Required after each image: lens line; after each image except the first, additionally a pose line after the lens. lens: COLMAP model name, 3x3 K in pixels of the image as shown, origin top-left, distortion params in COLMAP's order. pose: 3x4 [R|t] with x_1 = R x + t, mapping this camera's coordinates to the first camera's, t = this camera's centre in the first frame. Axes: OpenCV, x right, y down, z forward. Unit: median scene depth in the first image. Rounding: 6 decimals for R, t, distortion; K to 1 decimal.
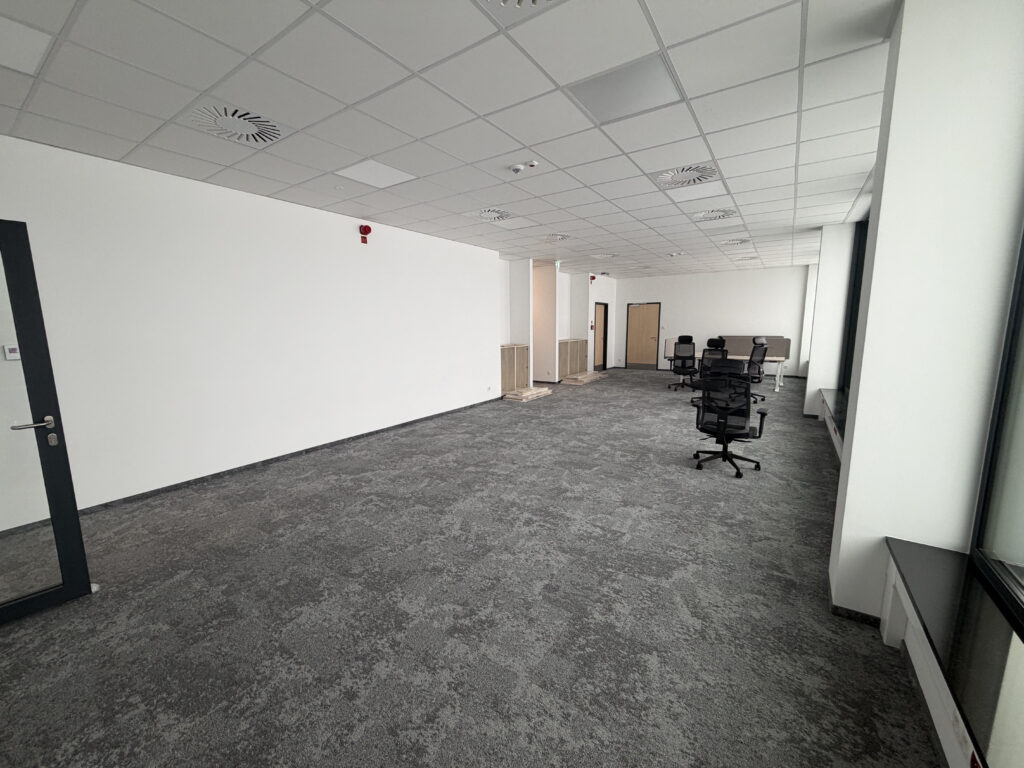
lens RADIAL K [[407.3, 0, 508.5], [0, 407.3, 389.1], [0, 0, 1]] dist [0.001784, -0.000649]
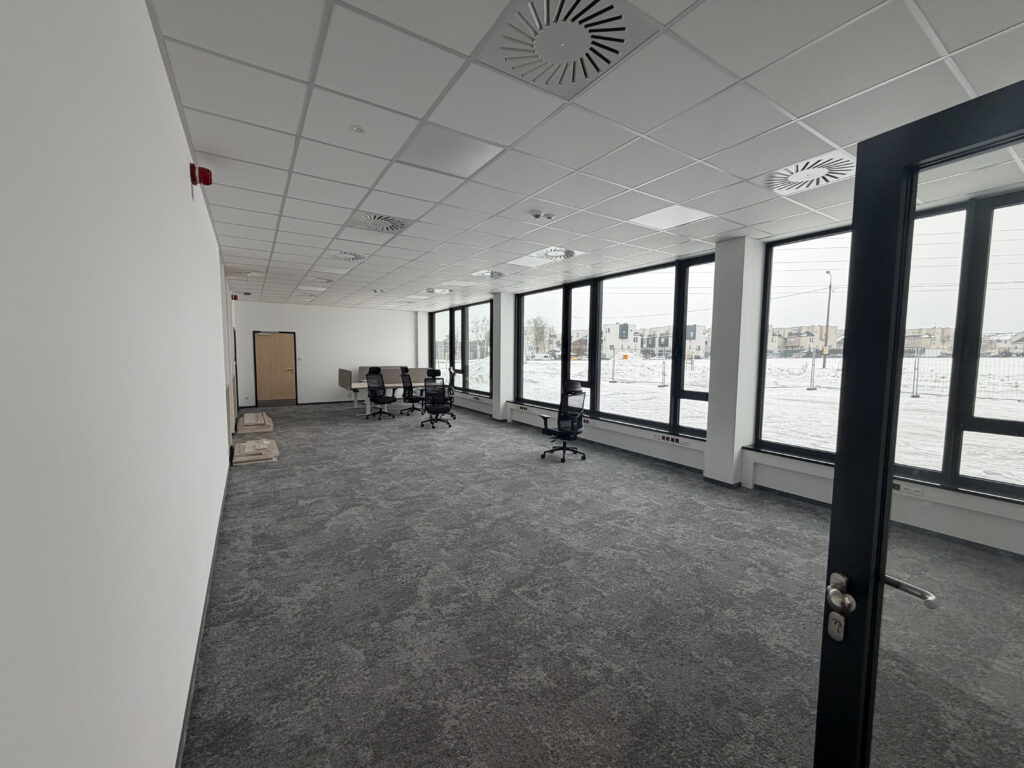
lens RADIAL K [[407.3, 0, 508.4], [0, 407.3, 380.6], [0, 0, 1]] dist [0.001784, -0.000649]
pose [[0.395125, -0.049055, 0.917317, -0.864330], [0.134515, 0.990899, -0.004951, -0.096022], [-0.908725, 0.125350, 0.398128, 0.581874]]
